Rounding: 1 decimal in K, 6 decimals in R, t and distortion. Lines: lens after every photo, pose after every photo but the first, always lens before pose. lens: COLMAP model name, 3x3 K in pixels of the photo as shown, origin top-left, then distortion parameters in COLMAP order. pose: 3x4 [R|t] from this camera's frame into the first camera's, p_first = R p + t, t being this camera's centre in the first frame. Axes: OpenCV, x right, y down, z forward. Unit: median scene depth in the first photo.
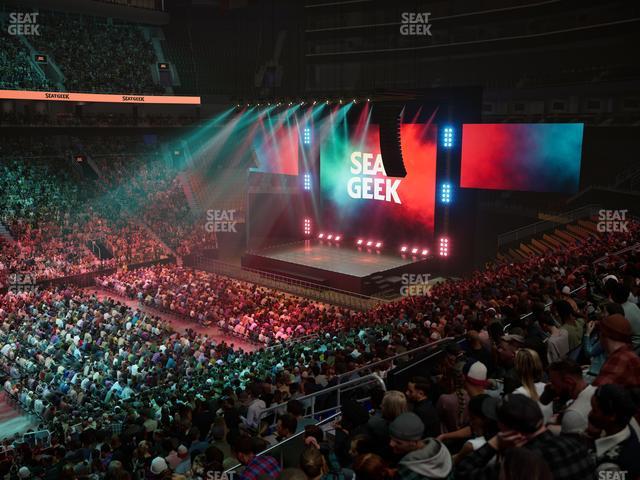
lens RADIAL K [[599.6, 0, 320.6], [0, 599.6, 238.7], [0, 0, 1]] dist [0.001304, 0.000000]
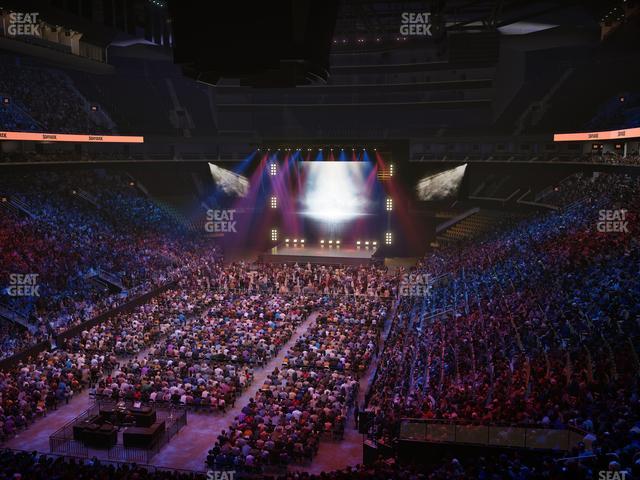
lens RADIAL K [[599.6, 0, 320.2], [0, 599.6, 240.4], [0, 0, 1]] dist [0.001304, 0.000000]
pose [[0.859671, -0.074737, 0.505351, -0.696625], [0.091517, 0.995768, -0.008417, 0.014640], [-0.502583, 0.053484, 0.862873, -0.261999]]
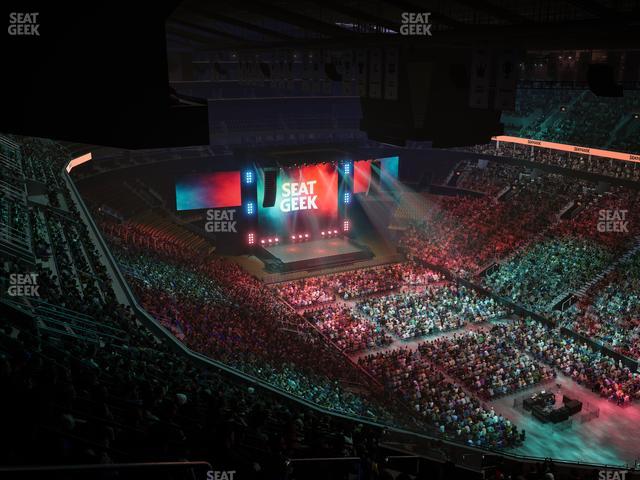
lens RADIAL K [[599.6, 0, 320.4], [0, 599.6, 240.5], [0, 0, 1]] dist [0.001304, 0.000000]
pose [[0.351788, -0.266072, 0.897469, -1.402548], [0.166996, 0.961211, 0.219511, -0.339505], [-0.921063, 0.072652, 0.382575, 0.328672]]
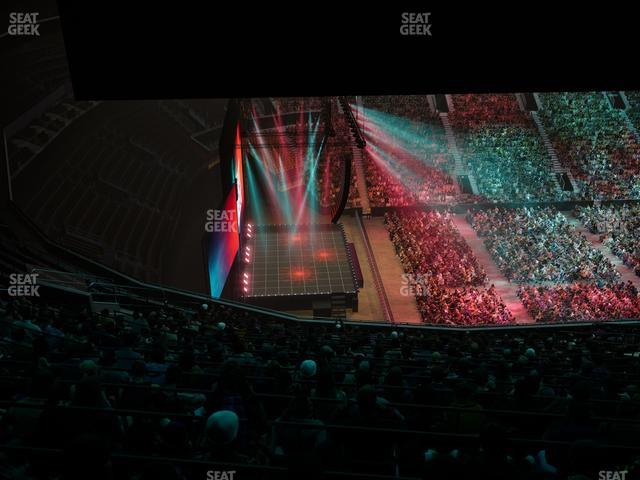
lens RADIAL K [[599.6, 0, 324.7], [0, 599.6, 239.7], [0, 0, 1]] dist [0.001304, 0.000000]
pose [[-0.739135, -0.303947, 0.601078, -0.609197], [0.118137, 0.820060, 0.559951, -0.555650], [-0.663116, 0.484889, -0.570228, 1.490419]]
